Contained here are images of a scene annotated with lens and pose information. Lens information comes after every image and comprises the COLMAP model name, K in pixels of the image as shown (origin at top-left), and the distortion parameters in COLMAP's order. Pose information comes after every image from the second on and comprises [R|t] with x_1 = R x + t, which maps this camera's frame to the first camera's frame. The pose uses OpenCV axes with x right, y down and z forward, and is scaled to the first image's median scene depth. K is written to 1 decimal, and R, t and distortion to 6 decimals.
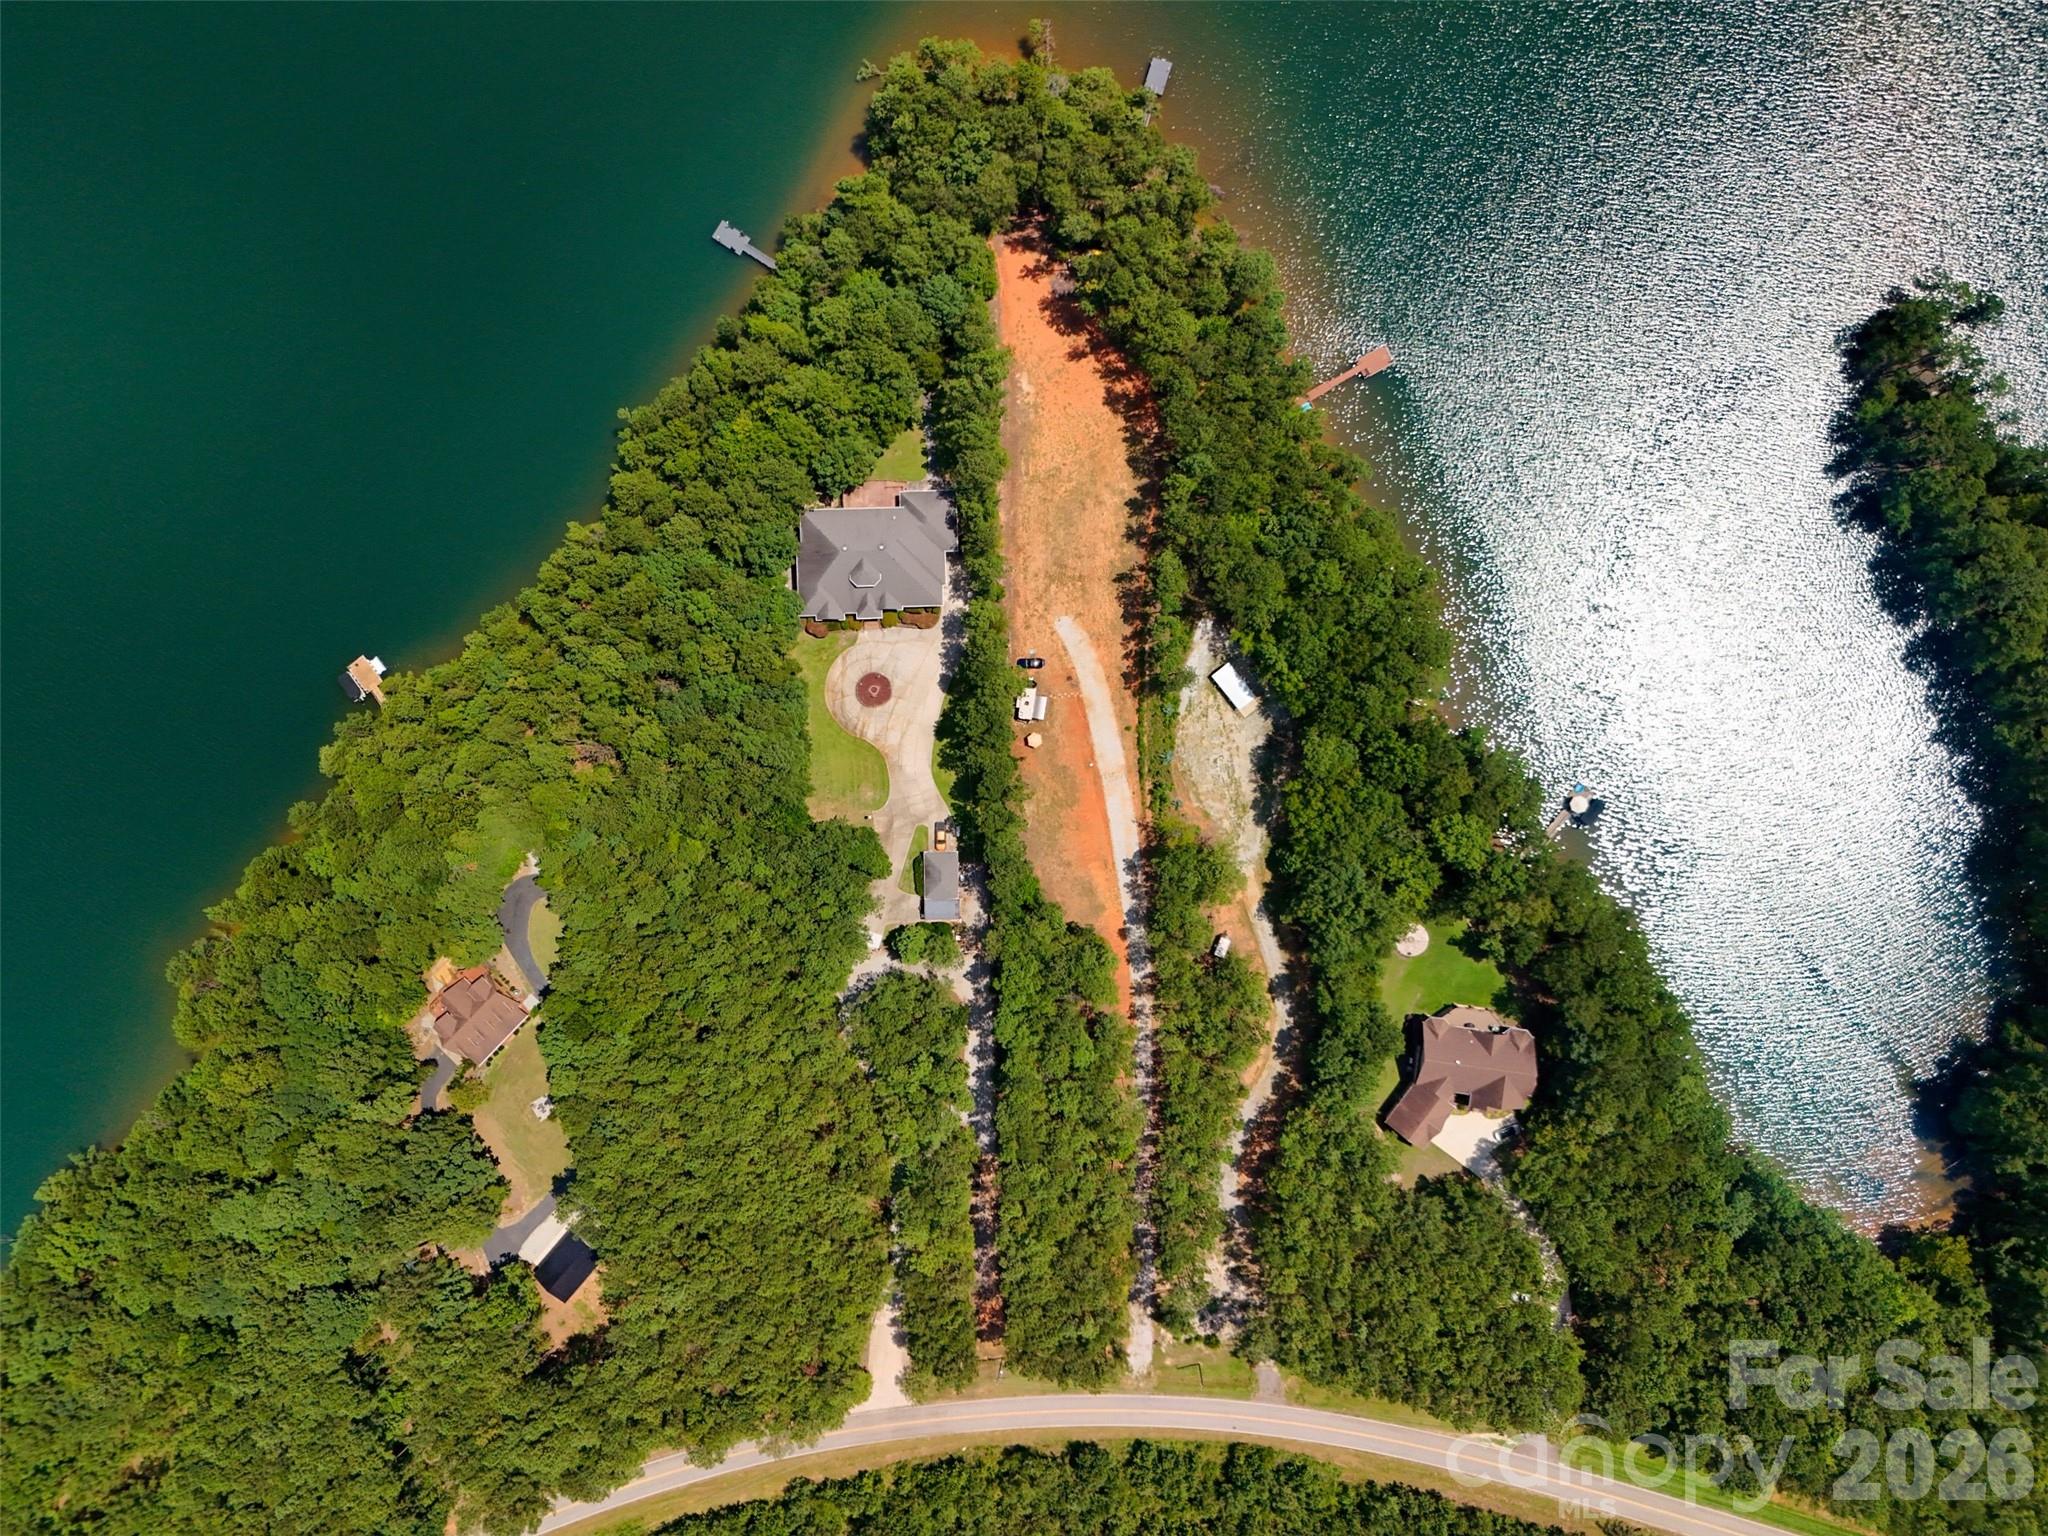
lens RADIAL K [[1432.4, 0, 1040.6], [0, 1432.4, 766.5], [0, 0, 1]] dist [0.063987, -0.057389]
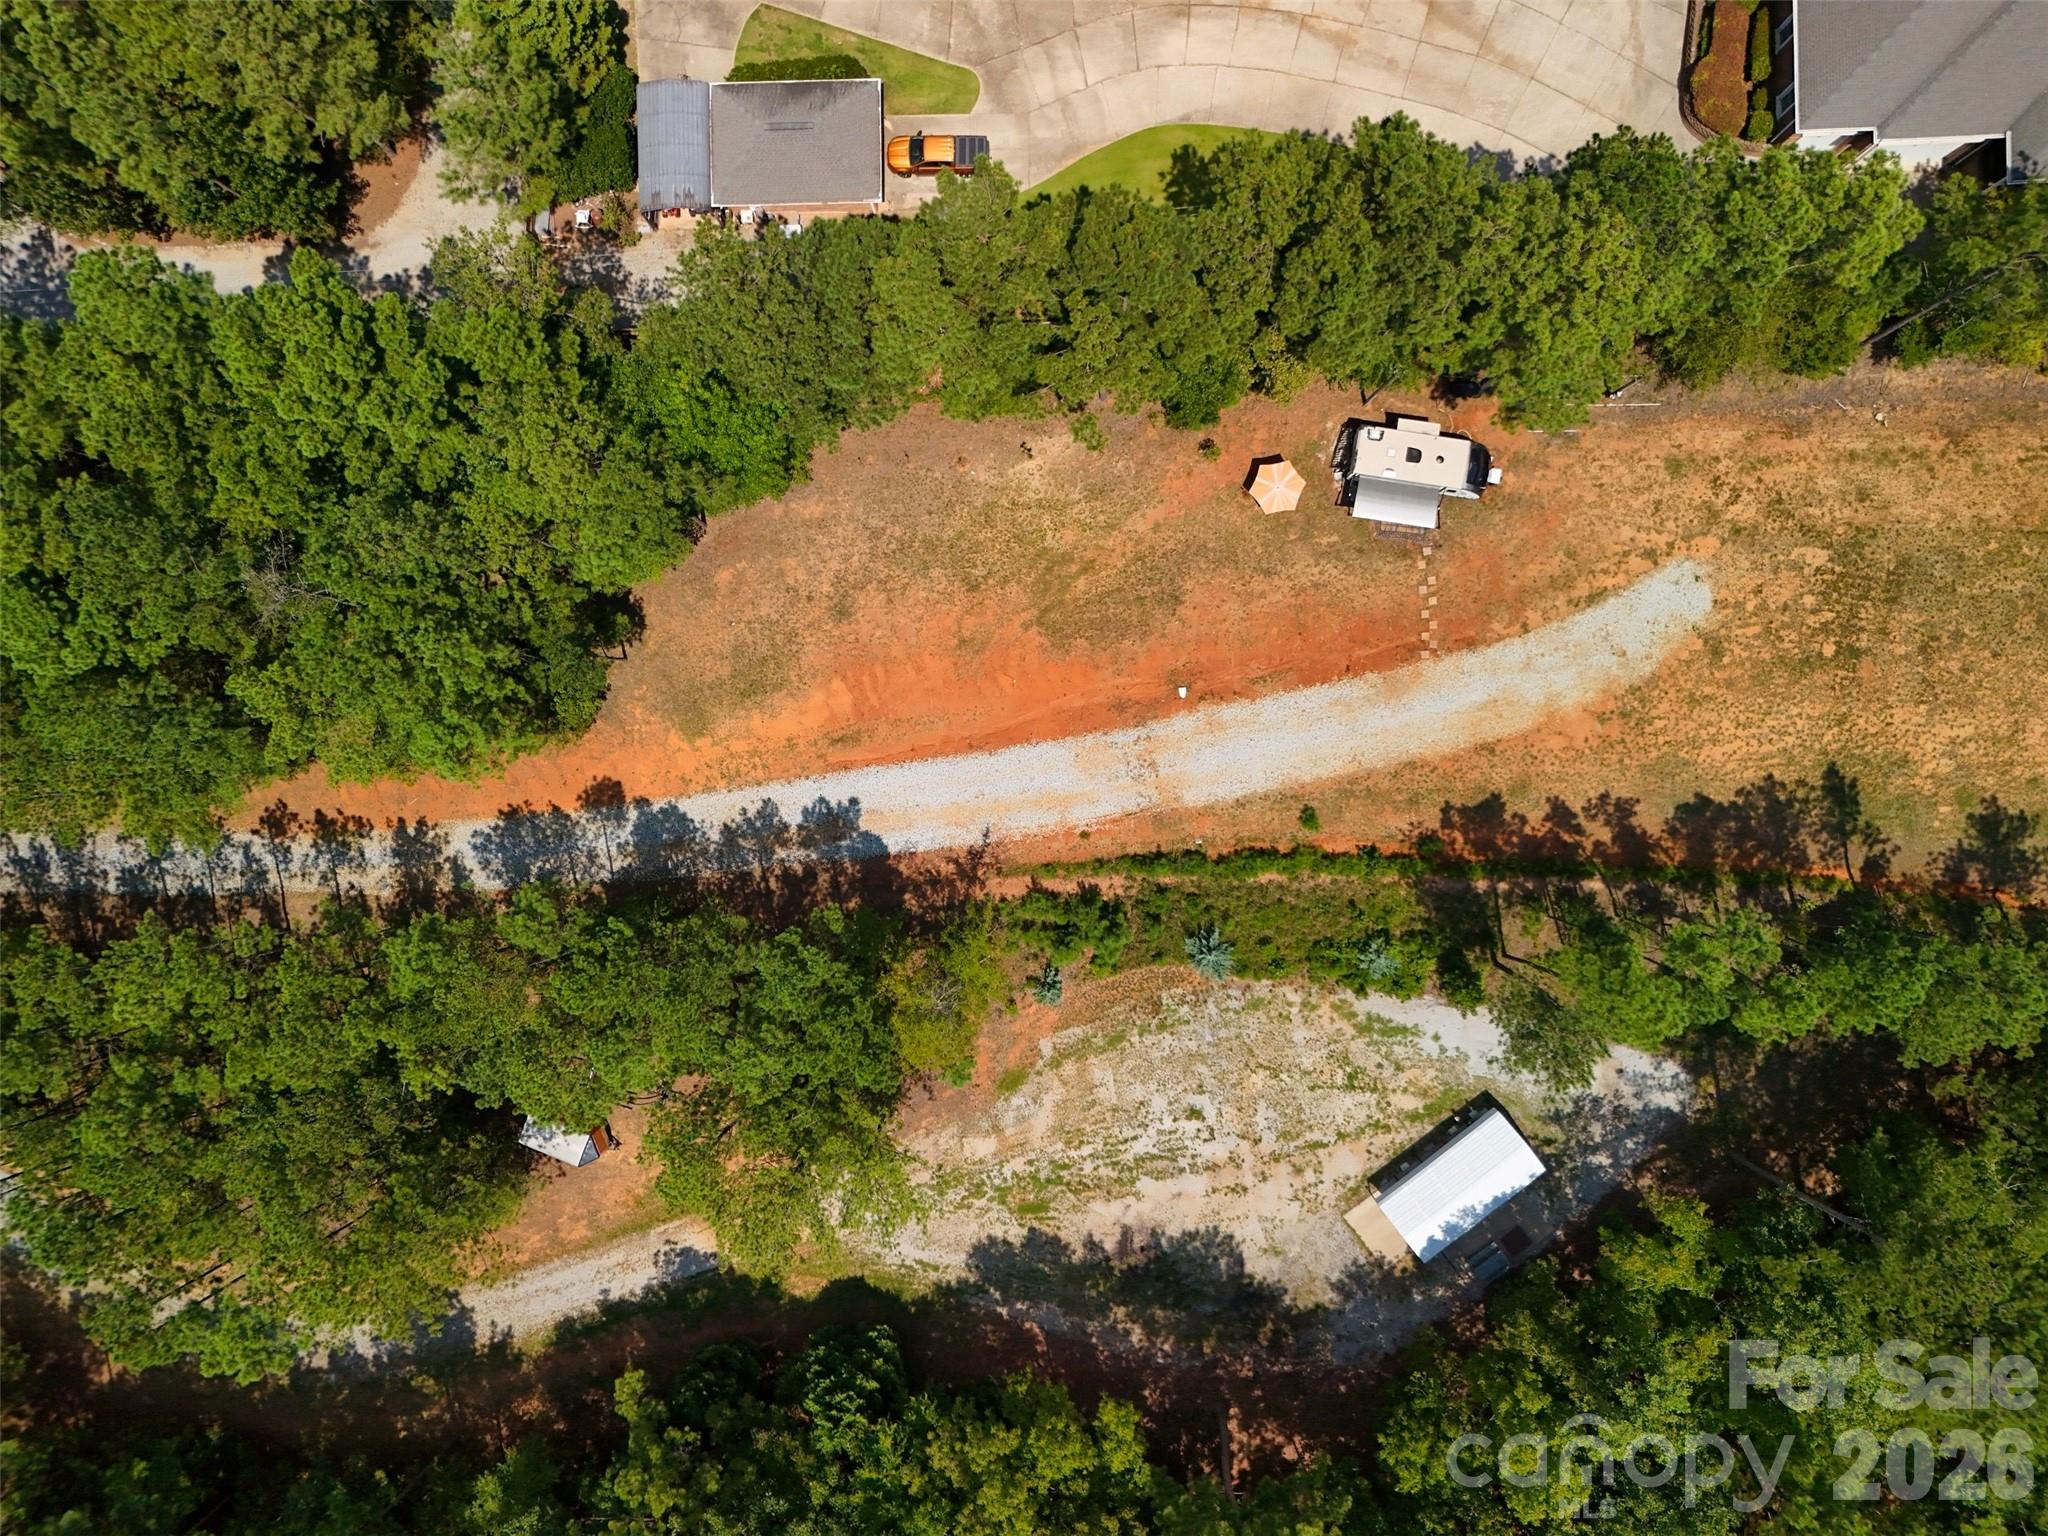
lens RADIAL K [[1426.4, 0, 1063.0], [0, 1426.4, 766.3], [0, 0, 1]] dist [0.064358, -0.000423]
pose [[-0.005538, 0.999503, 0.031045, 0.042013], [-0.999783, -0.004911, -0.020247, 0.029190], [-0.020084, -0.031150, 0.999313, 0.709836]]
